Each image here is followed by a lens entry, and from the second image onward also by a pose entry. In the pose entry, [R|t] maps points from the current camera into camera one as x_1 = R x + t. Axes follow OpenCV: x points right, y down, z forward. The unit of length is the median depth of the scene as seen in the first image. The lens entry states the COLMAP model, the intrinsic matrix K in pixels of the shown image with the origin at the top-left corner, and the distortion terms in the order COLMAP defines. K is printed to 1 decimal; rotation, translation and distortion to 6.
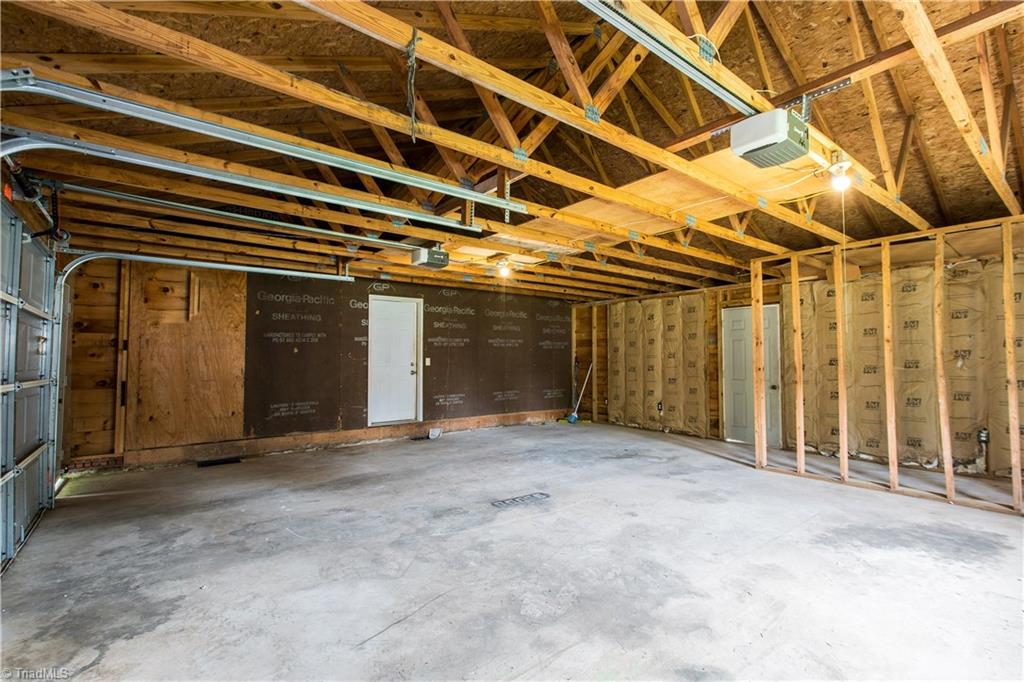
lens RADIAL K [[466.8, 0, 525.1], [0, 466.8, 340.6], [0, 0, 1]] dist [0.000713, -0.000388]
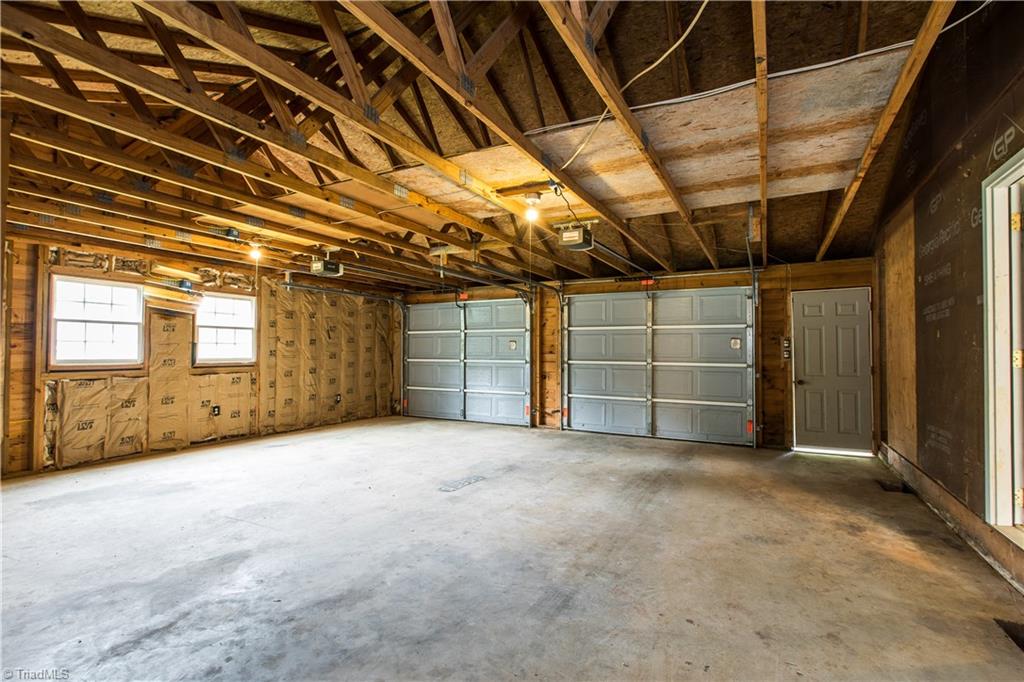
lens RADIAL K [[462.3, 0, 526.4], [0, 462.3, 342.2], [0, 0, 1]] dist [-0.004058, -0.000465]
pose [[-0.919135, -0.009781, -0.393820, 0.147693], [0.015324, 0.998047, -0.060552, 0.047767], [0.393644, -0.061690, -0.917191, 1.099265]]
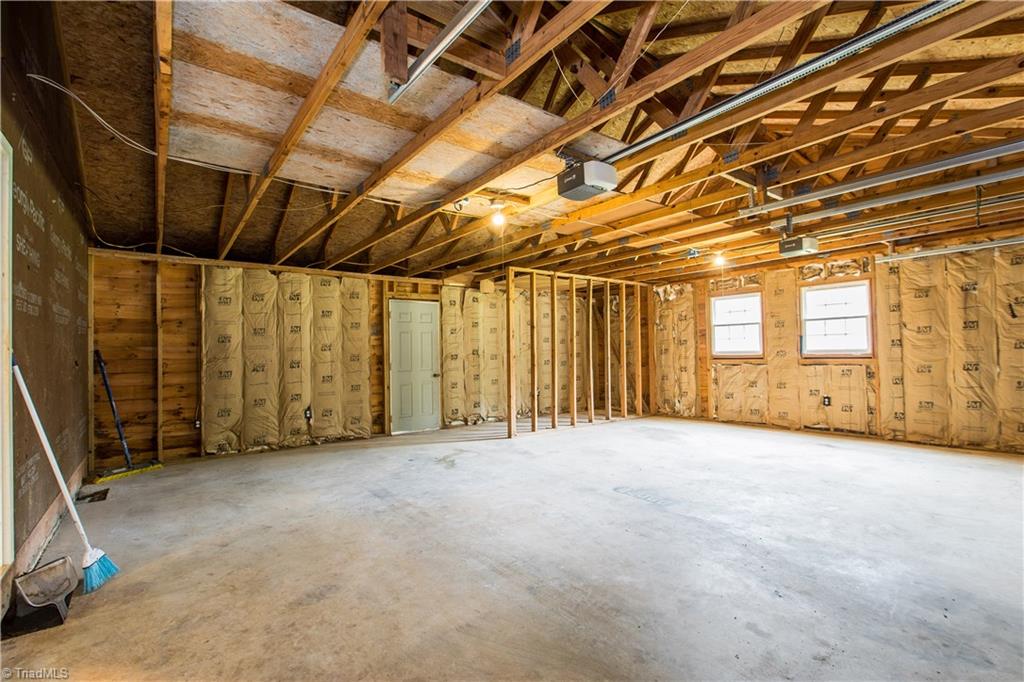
lens RADIAL K [[462.3, 0, 526.4], [0, 462.3, 342.2], [0, 0, 1]] dist [-0.004058, -0.000465]
pose [[0.006039, 0.019925, 0.999783, -0.503994], [-0.020174, 0.999600, -0.019800, 0.032334], [-0.999778, -0.020050, 0.006438, 0.666417]]
